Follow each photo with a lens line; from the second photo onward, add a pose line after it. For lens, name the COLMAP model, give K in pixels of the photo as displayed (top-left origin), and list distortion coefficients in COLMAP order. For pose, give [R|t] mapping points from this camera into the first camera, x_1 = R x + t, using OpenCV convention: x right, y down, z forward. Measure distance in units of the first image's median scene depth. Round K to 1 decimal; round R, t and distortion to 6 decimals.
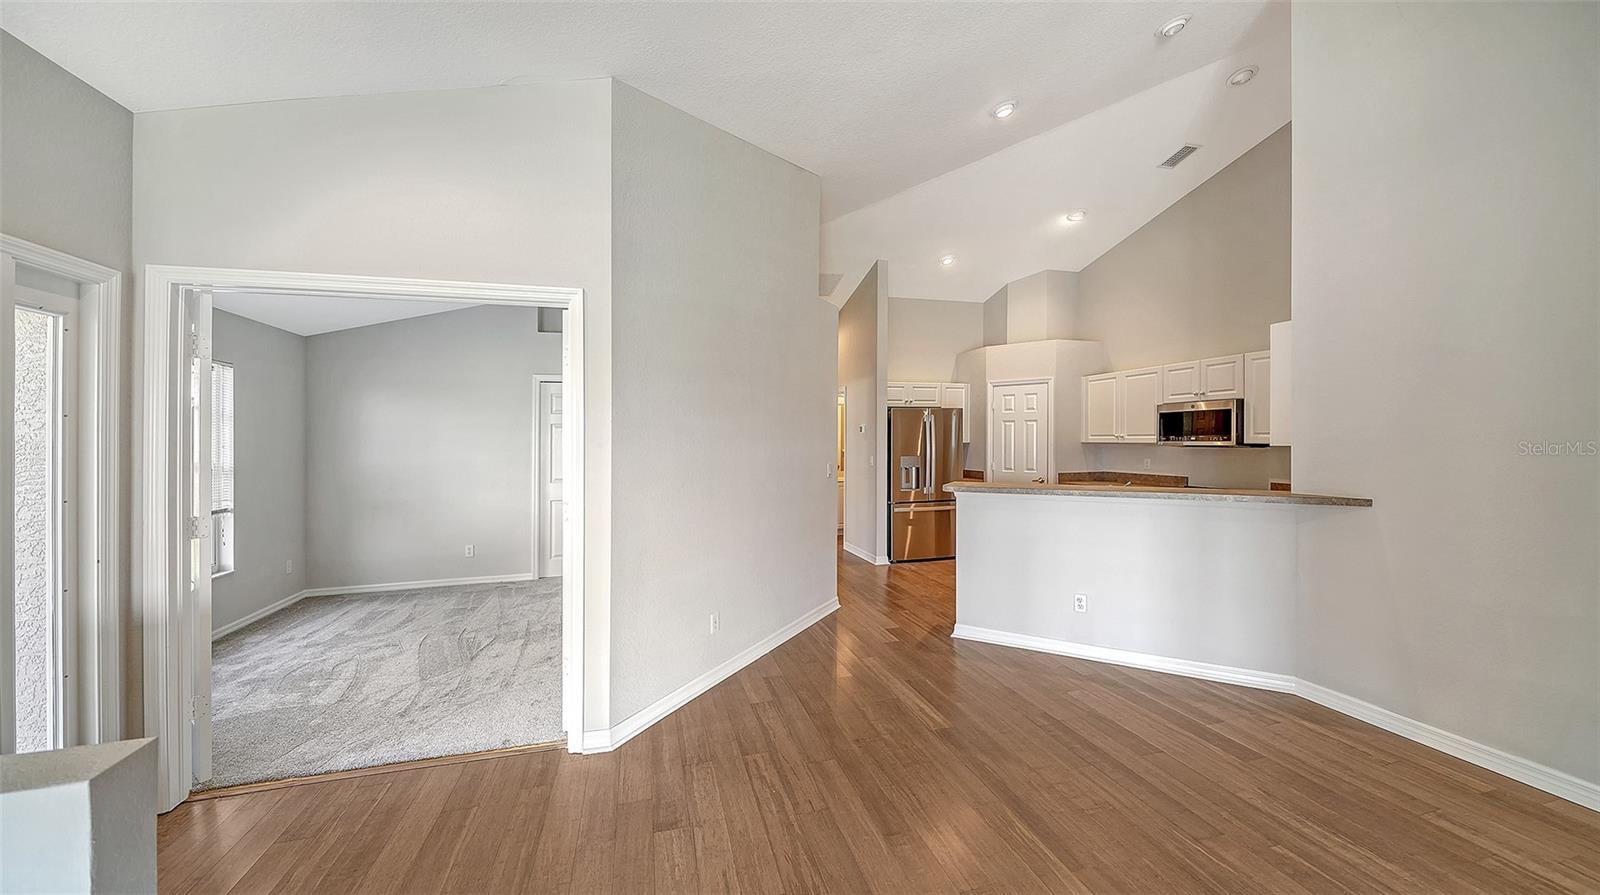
lens RADIAL K [[558.7, 0, 799.9], [0, 558.7, 438.2], [0, 0, 1]] dist [-0.006188, -0.000181]
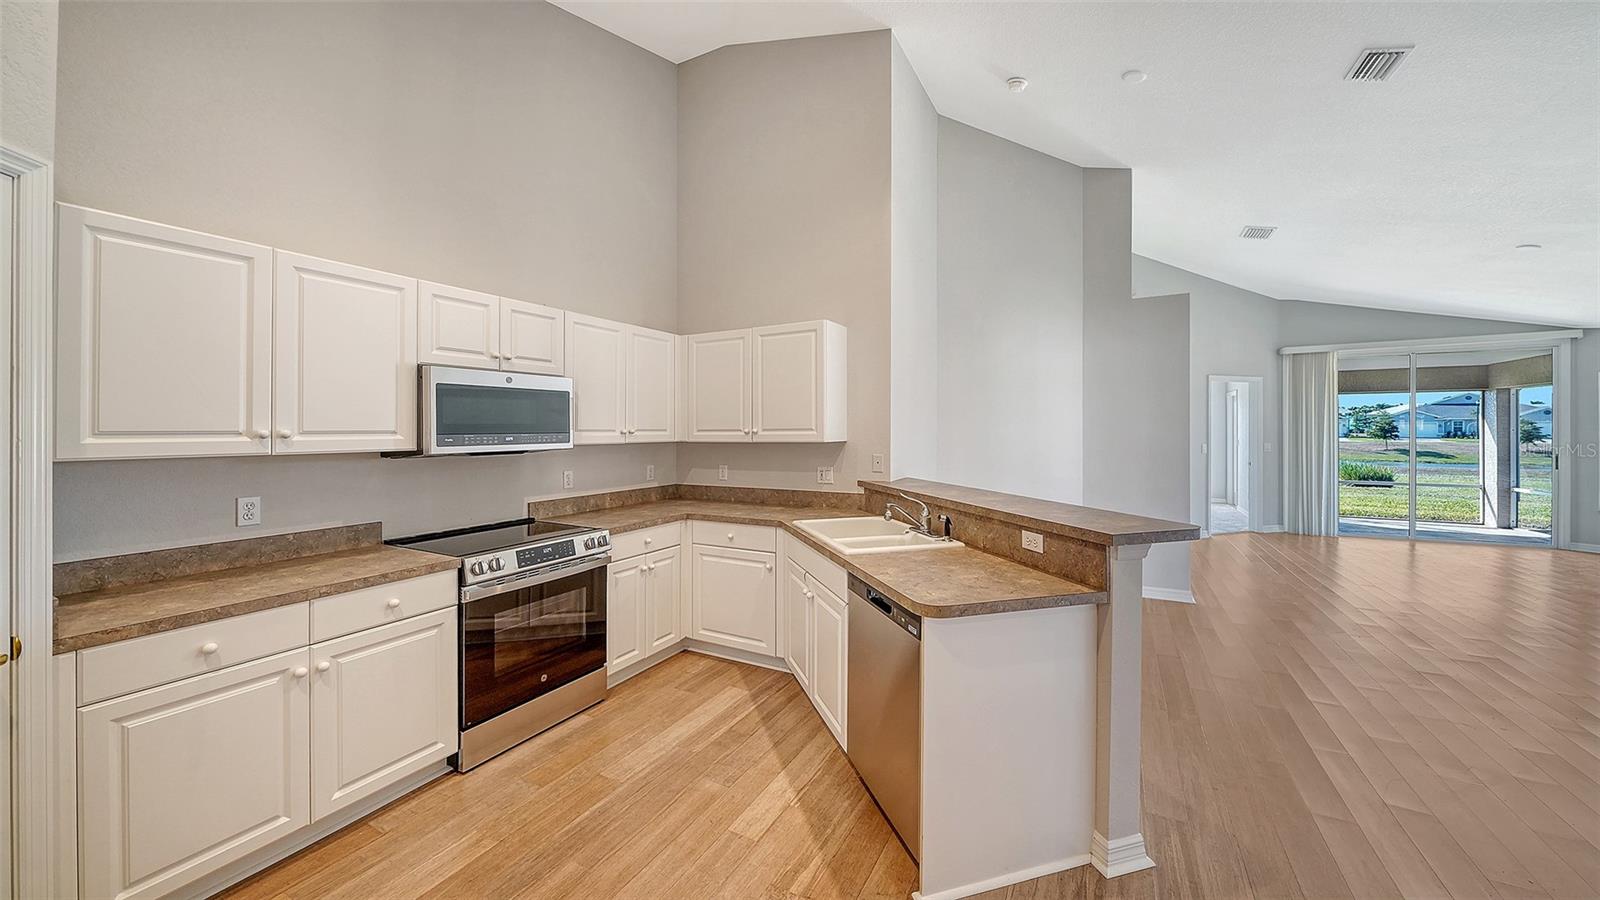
lens RADIAL K [[567.9, 0, 797.8], [0, 567.9, 424.3], [0, 0, 1]] dist [-0.001969, -0.000149]
pose [[-0.718743, 0.020451, 0.694975, 0.097292], [0.011874, 0.999783, -0.017140, -0.000520], [-0.695174, -0.004068, -0.718830, 1.011897]]
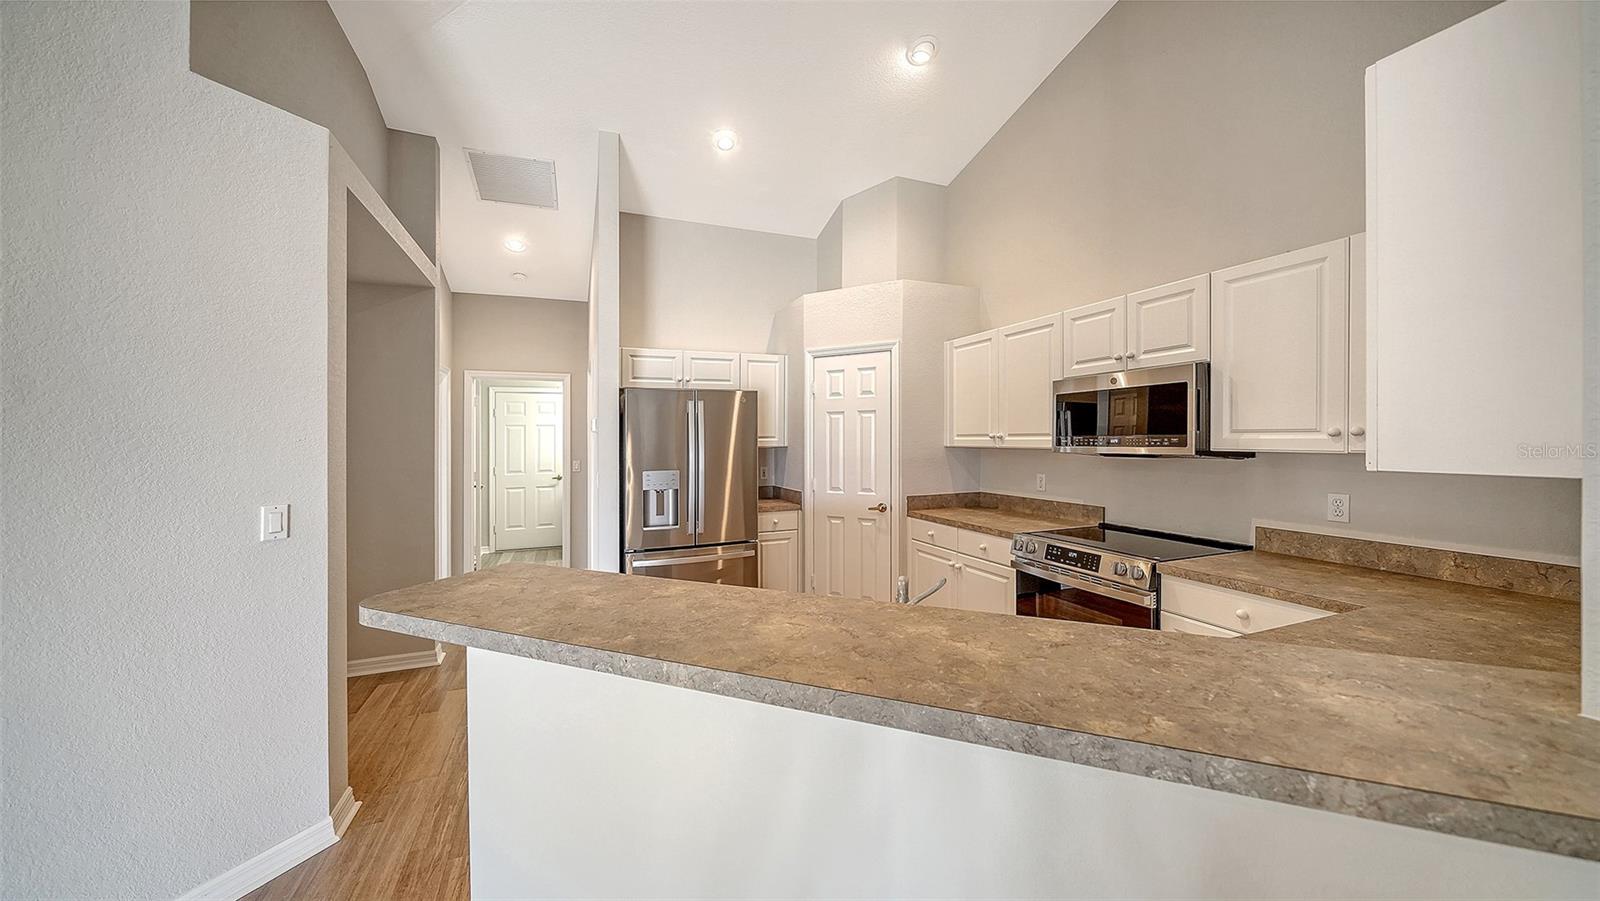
lens RADIAL K [[556.3, 0, 799.9], [0, 556.3, 438.4], [0, 0, 1]] dist [-0.000102, -0.000007]
pose [[0.993546, -0.001543, 0.113417, 0.291235], [0.001521, 0.999999, 0.000278, -0.002112], [-0.113417, -0.000104, 0.993547, 0.424411]]
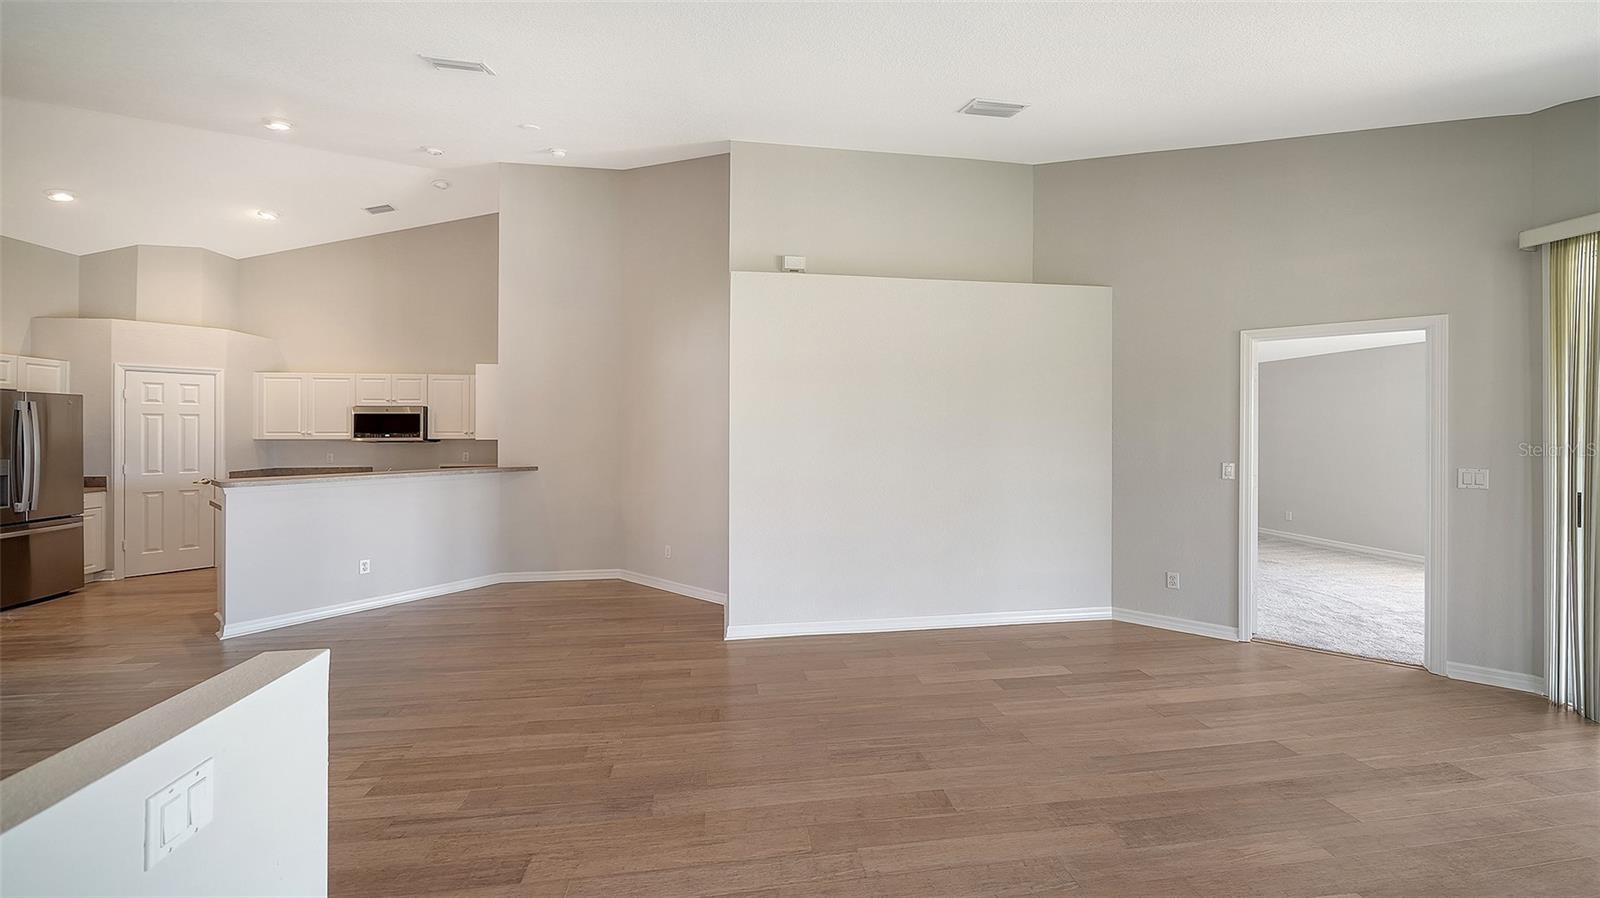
lens RADIAL K [[558.7, 0, 799.9], [0, 558.7, 439.7], [0, 0, 1]] dist [-0.006188, -0.000181]
pose [[0.121751, -0.005473, 0.992546, -0.366429], [-0.001591, 0.999982, 0.005709, 0.001341], [-0.992559, -0.002274, 0.121740, -0.070836]]
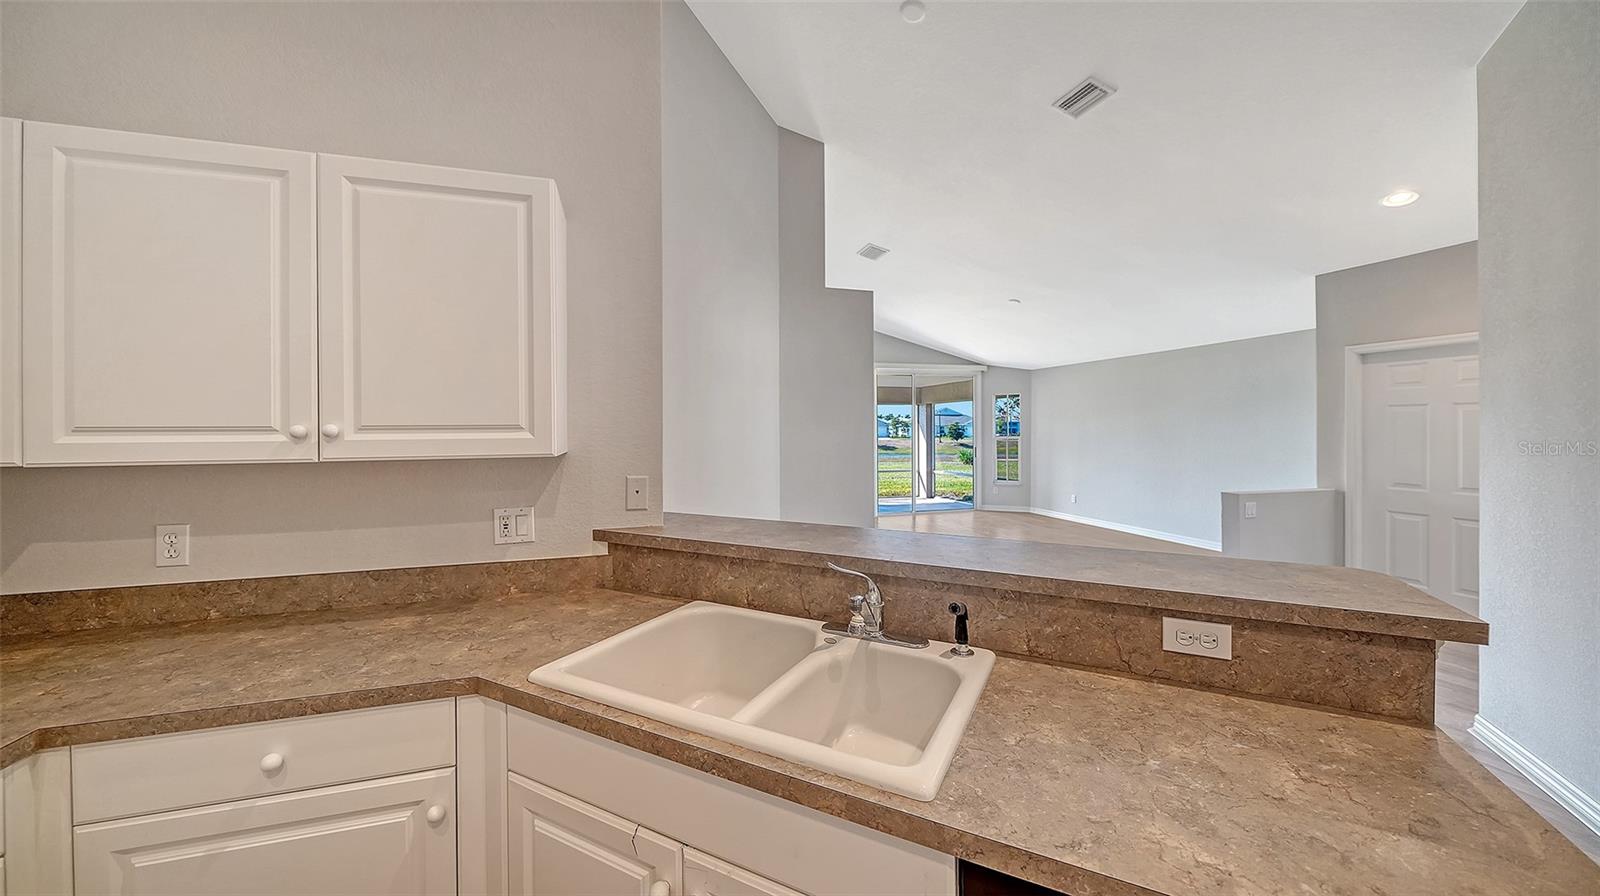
lens RADIAL K [[565.6, 0, 797.2], [0, 565.6, 430.6], [0, 0, 1]] dist [-0.004256, -0.000186]
pose [[-0.999300, 0.014039, -0.034675, 0.382328], [0.014006, 0.999901, 0.001210, -0.002270], [0.034688, 0.000723, -0.999398, 0.832989]]
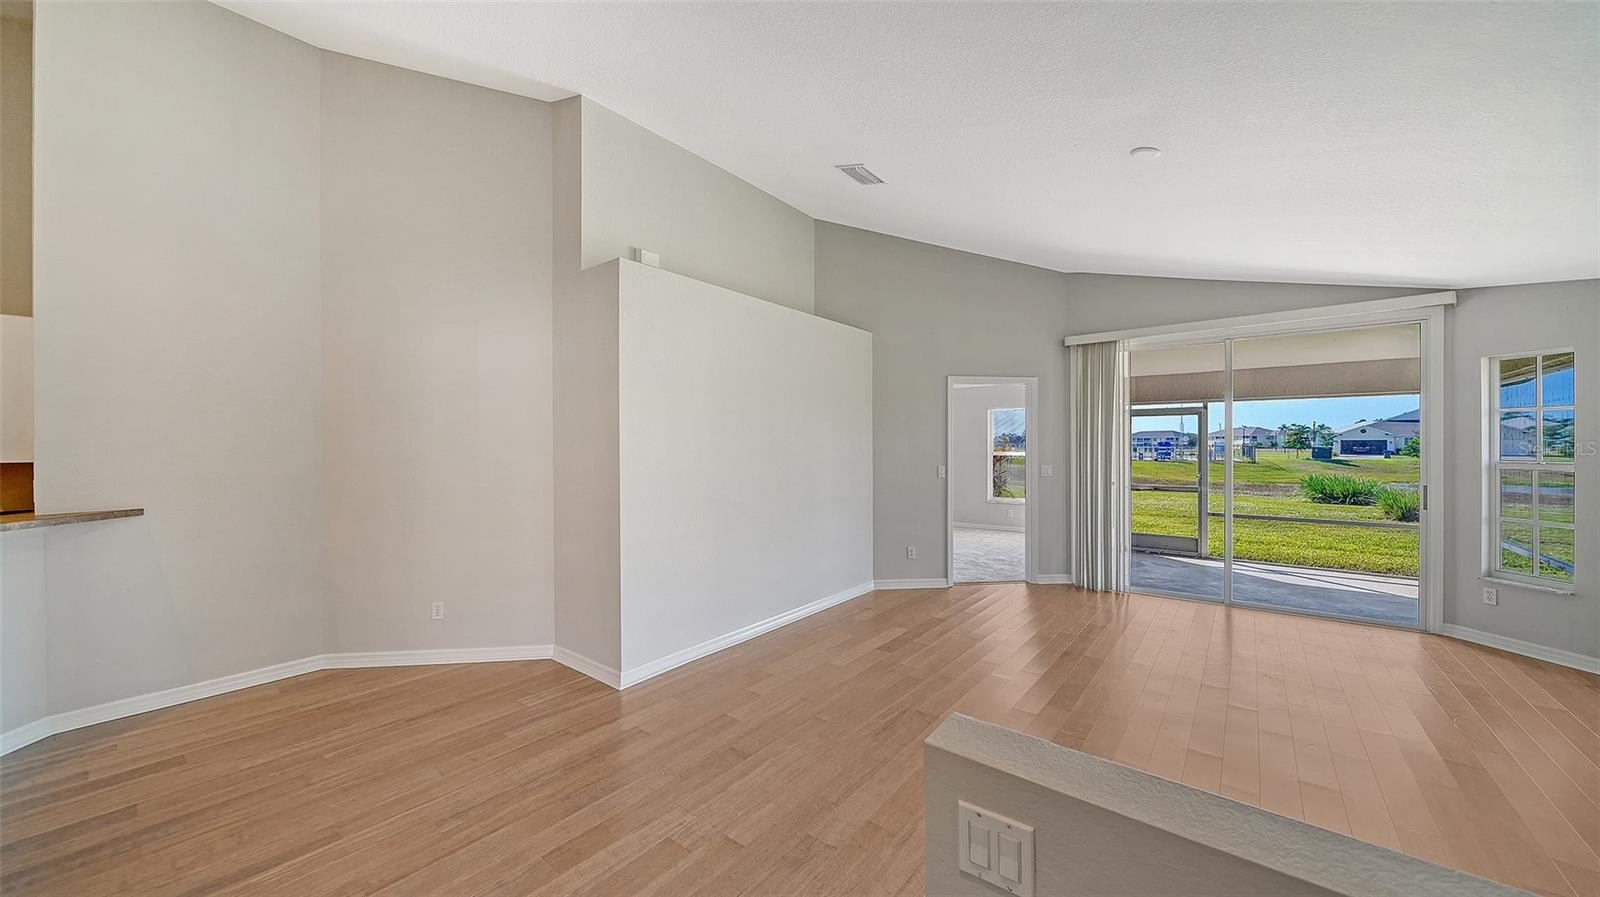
lens RADIAL K [[567.7, 0, 798.4], [0, 567.7, 453.0], [0, 0, 1]] dist [-0.006498, -0.000056]
pose [[-0.590998, 0.001912, 0.806671, -0.290117], [0.009420, 0.999945, 0.004531, 0.003456], [-0.806618, 0.010276, -0.590983, 0.278881]]
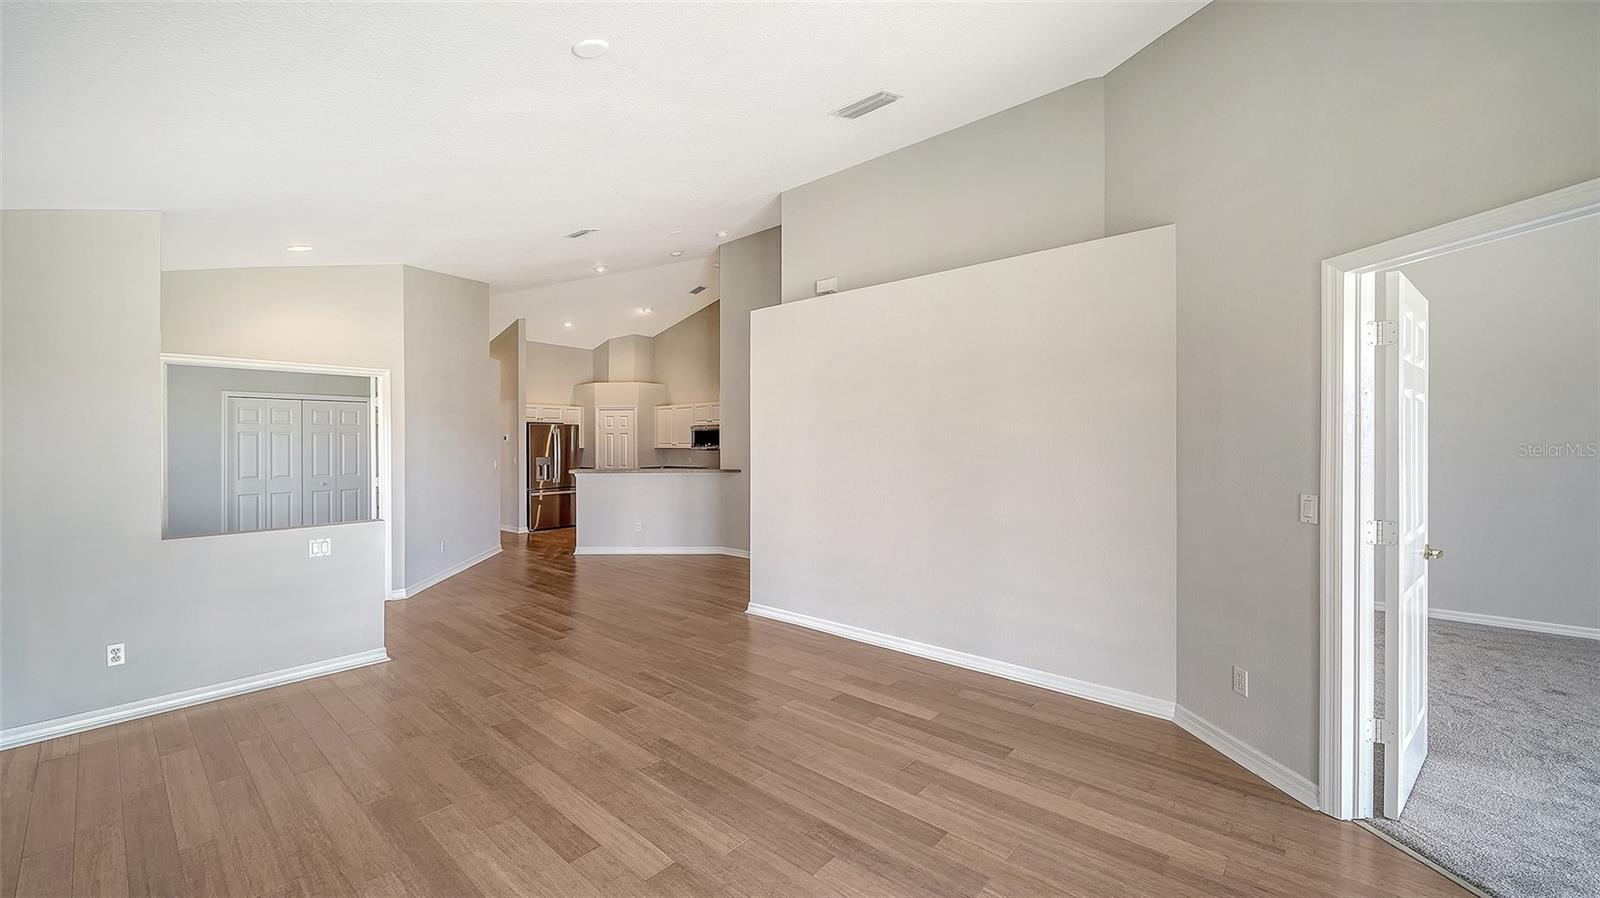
lens RADIAL K [[616.6, 0, 744.6], [0, 616.6, 447.9], [0, 0, 1]] dist [0.000572, -0.000014]
pose [[0.853308, 0.000070, 0.521407, -0.194754], [-0.002581, 0.999988, 0.004090, -0.000180], [-0.521400, -0.004836, 0.853298, -0.654049]]
